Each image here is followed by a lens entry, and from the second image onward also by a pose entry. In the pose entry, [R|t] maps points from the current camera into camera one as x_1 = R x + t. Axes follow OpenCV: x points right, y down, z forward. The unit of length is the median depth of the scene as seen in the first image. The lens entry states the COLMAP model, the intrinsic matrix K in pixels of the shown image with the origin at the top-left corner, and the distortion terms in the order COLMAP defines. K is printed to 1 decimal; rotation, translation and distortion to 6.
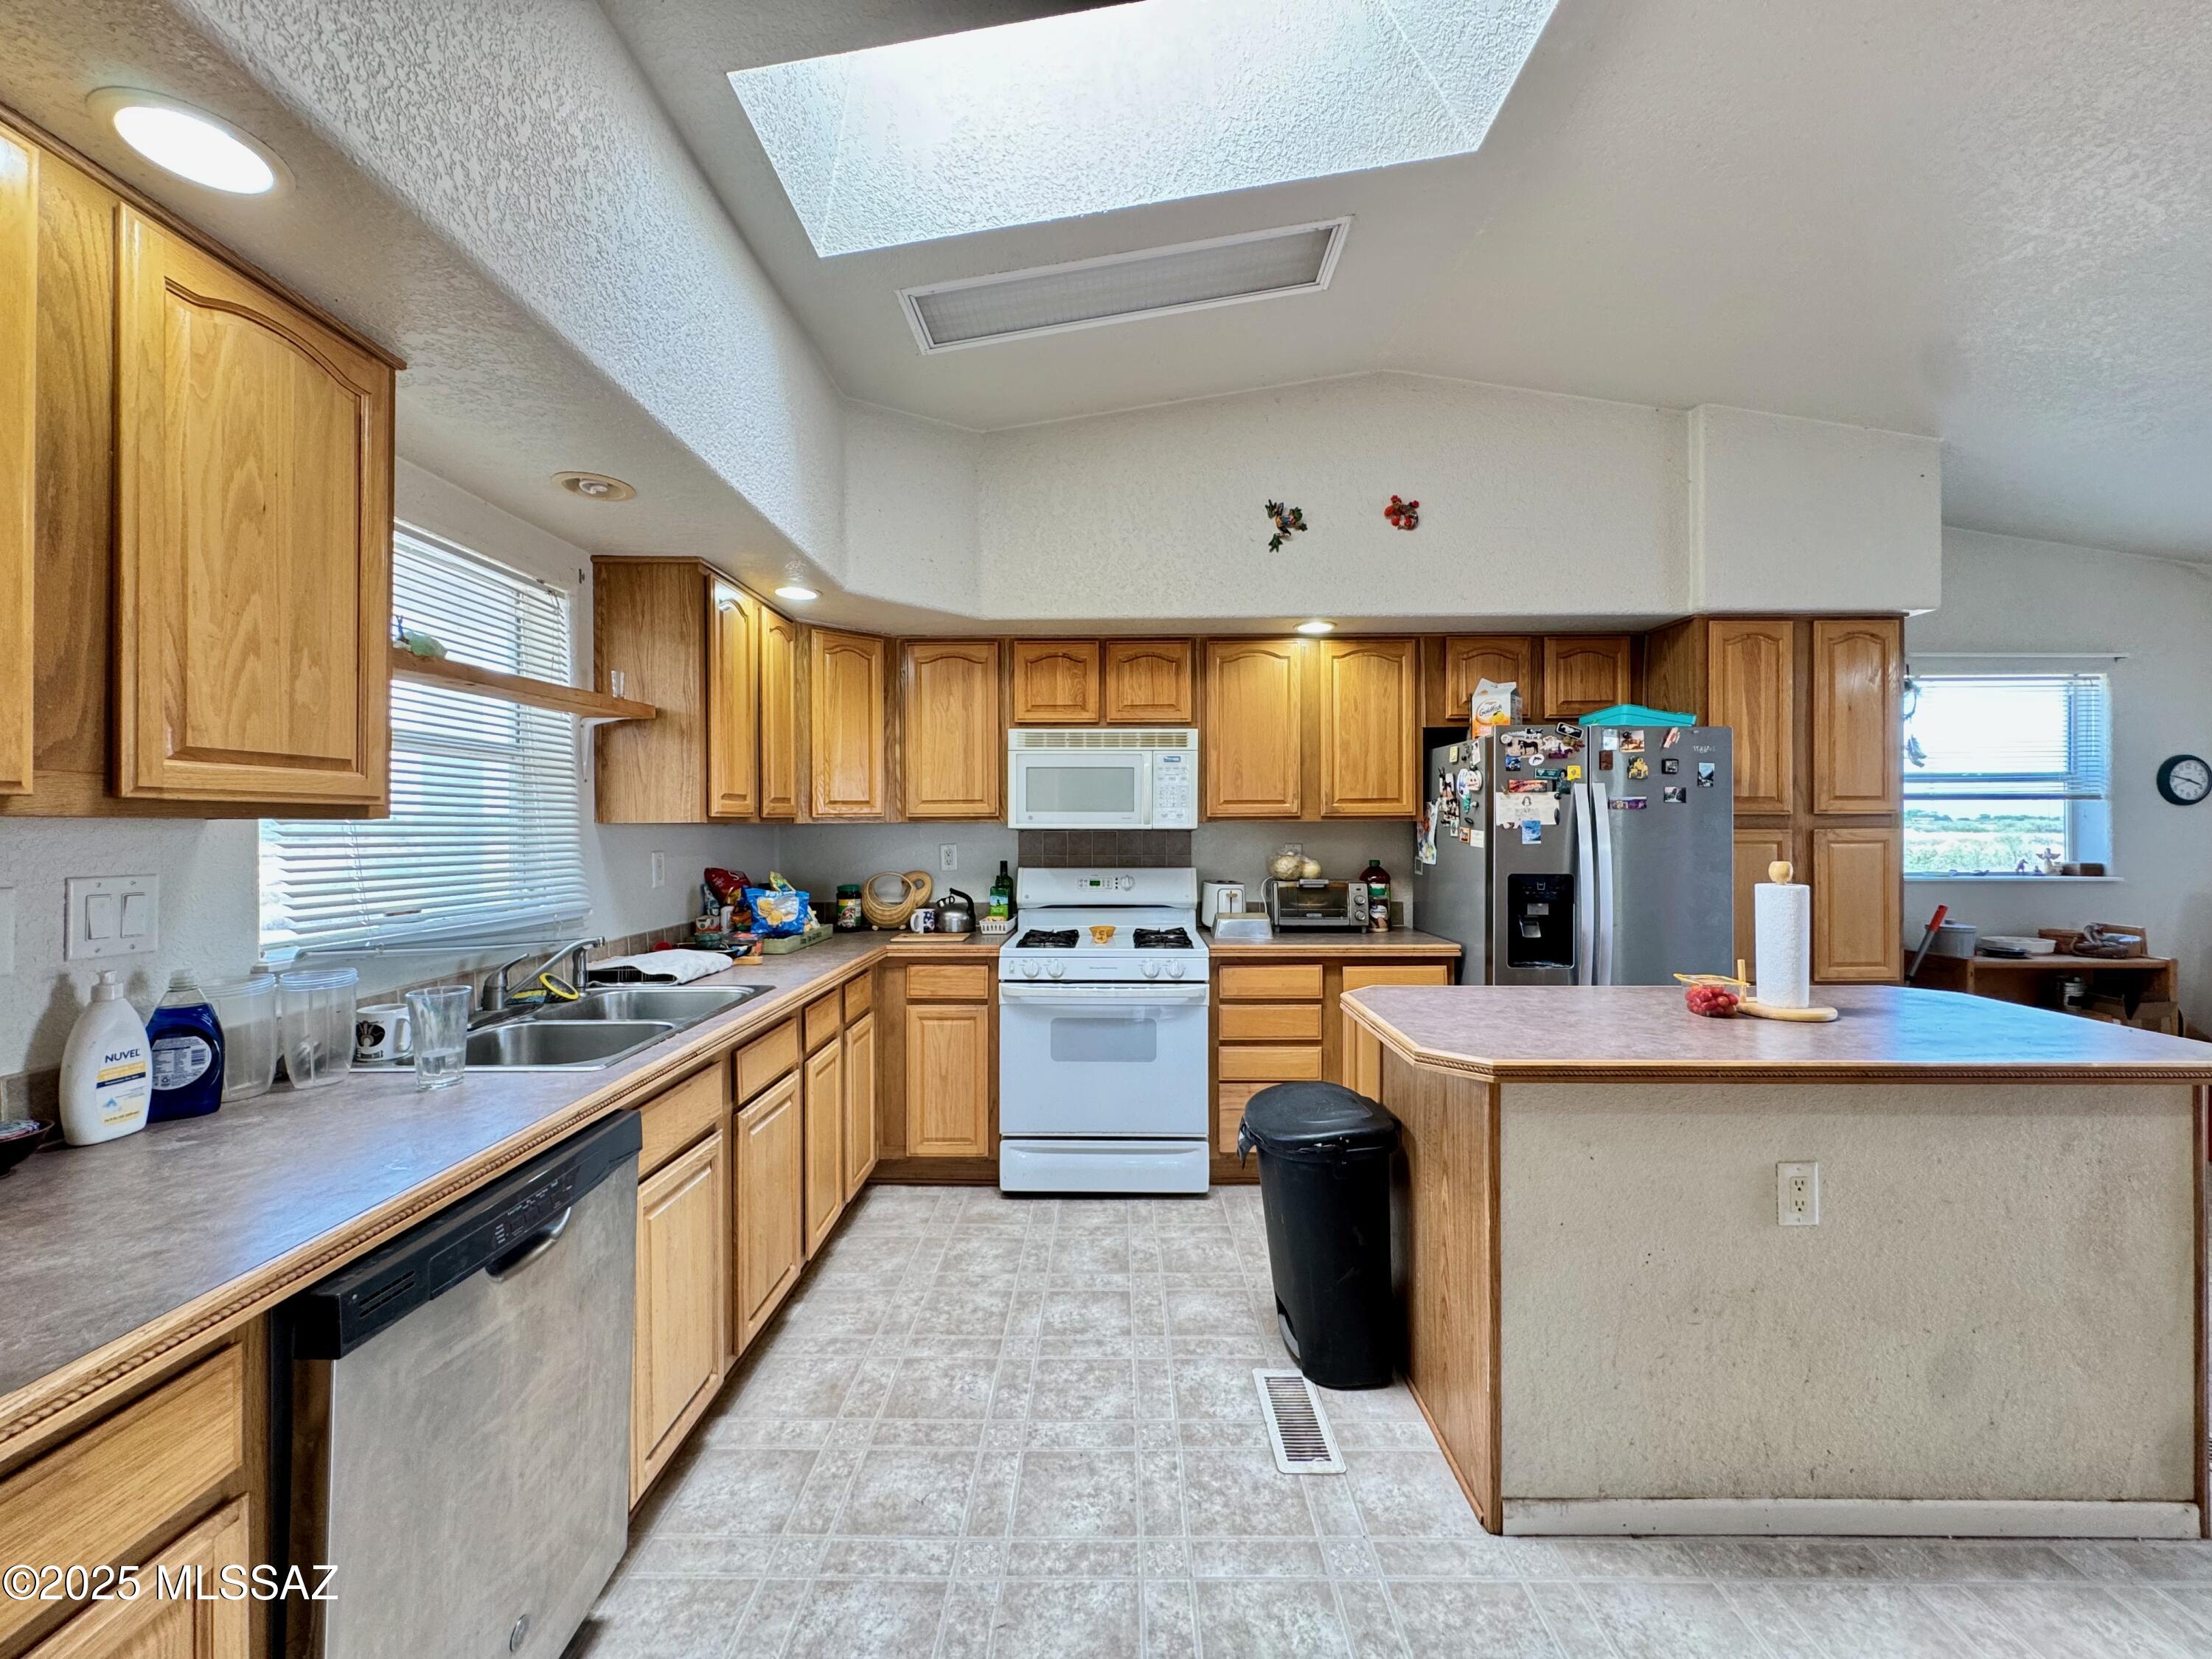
lens RADIAL K [[881.9, 0, 1105.8], [0, 881.9, 823.6], [0, 0, 1]] dist [-0.000521, 0.000494]
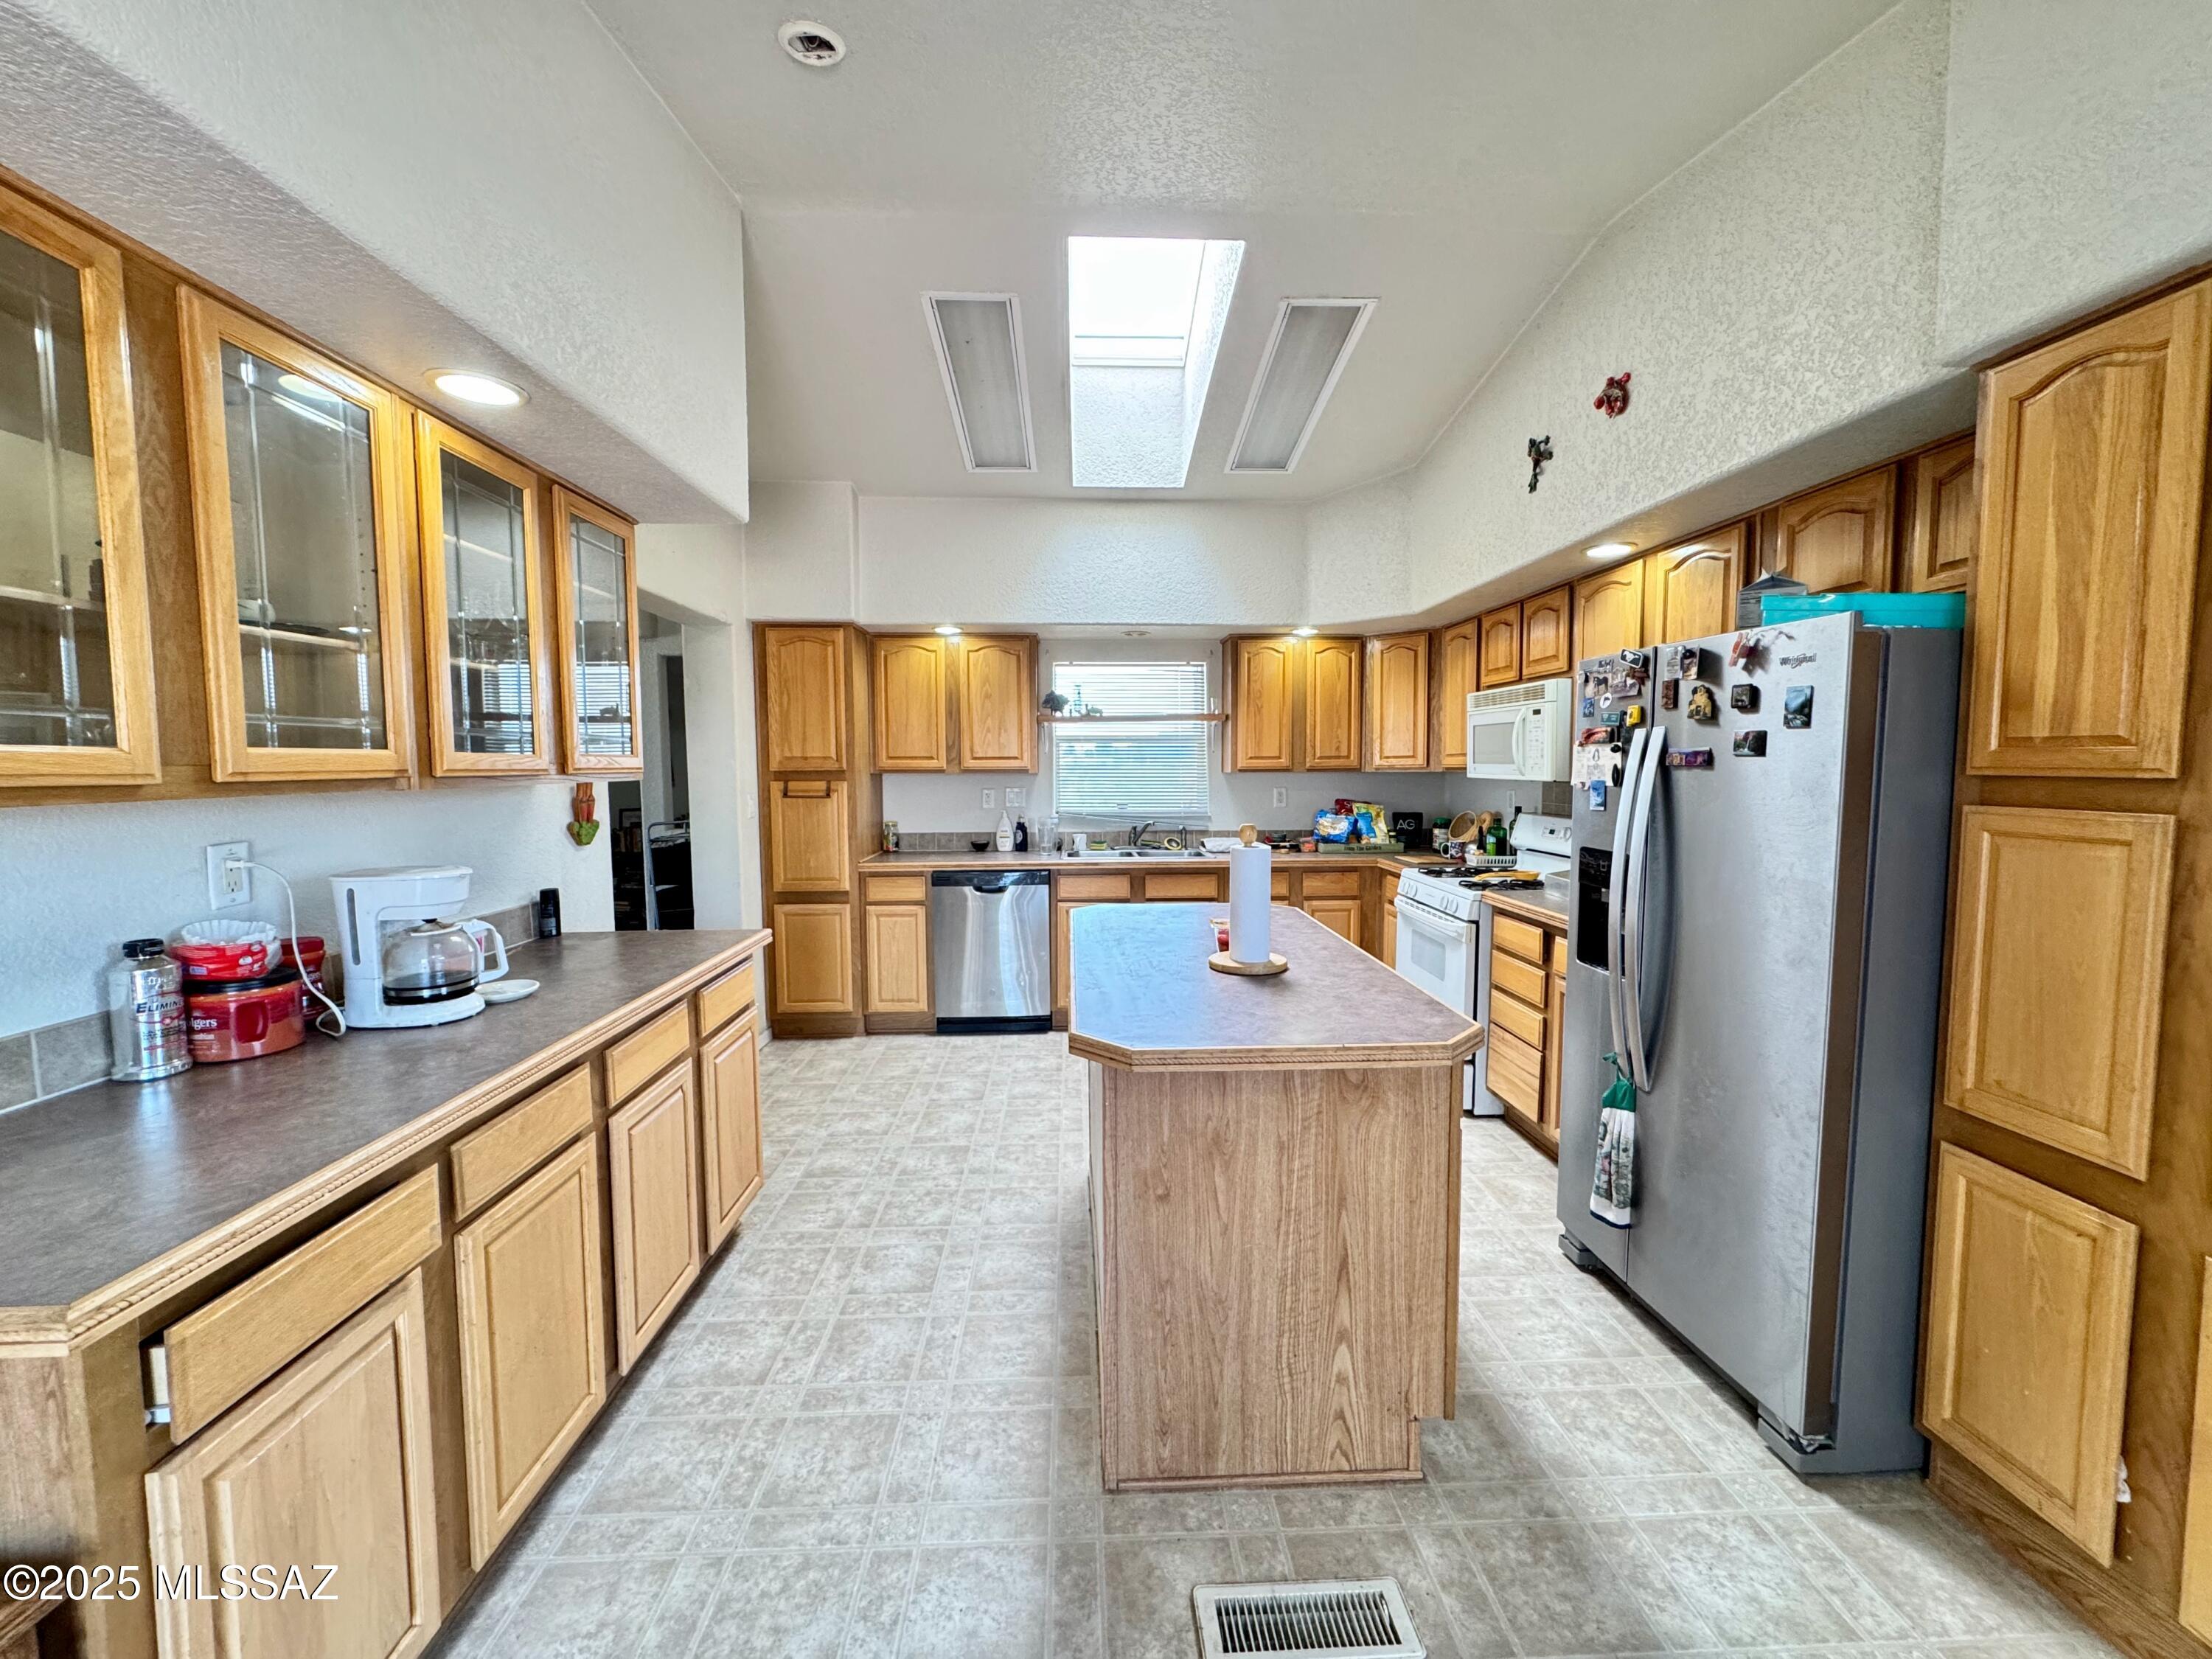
lens RADIAL K [[881.9, 0, 1113.2], [0, 881.9, 823.8], [0, 0, 1]] dist [-0.000521, 0.000494]
pose [[0.058109, 0.070191, -0.995840, 1.138546], [0.006148, 0.997481, 0.070666, -0.020508], [0.998291, -0.010229, 0.057531, 0.489533]]
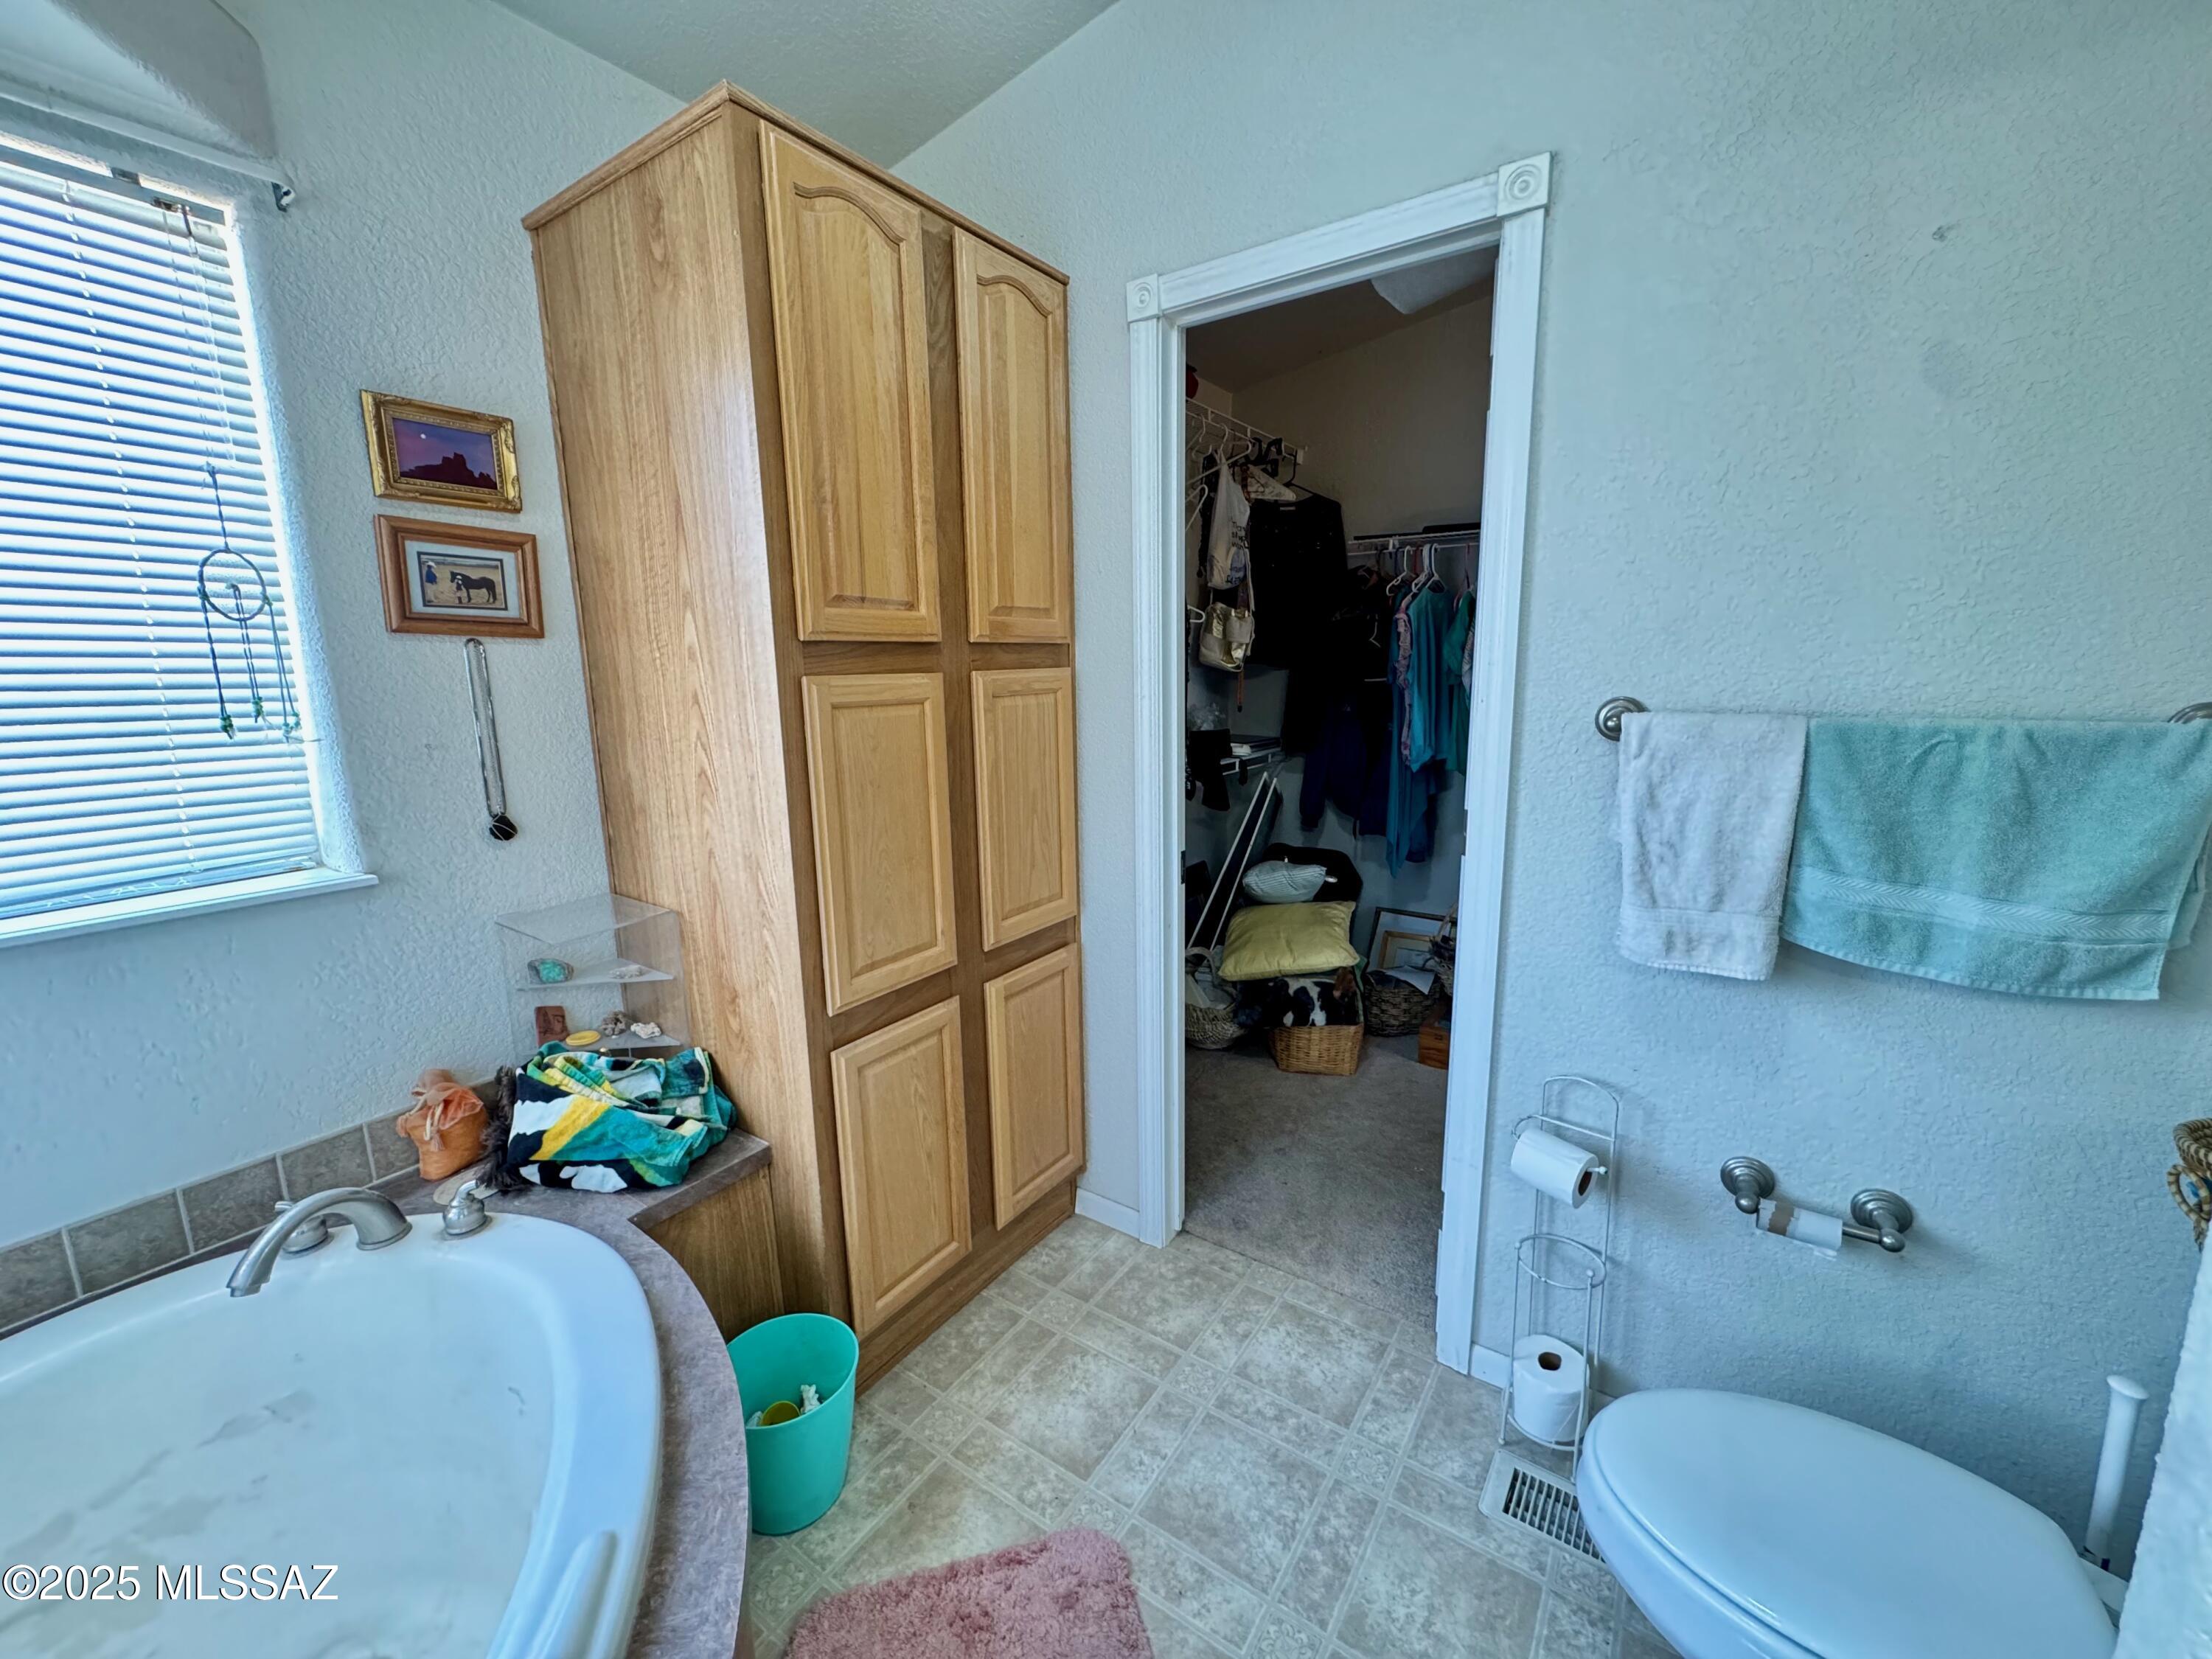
lens RADIAL K [[881.9, 0, 1106.2], [0, 881.9, 829.3], [0, 0, 1]] dist [-0.000521, 0.000494]
pose [[-0.560595, 0.167481, -0.810977, 0.903678], [0.021701, 0.981969, 0.187792, 0.359273], [0.827806, 0.087676, -0.554121, 1.088400]]
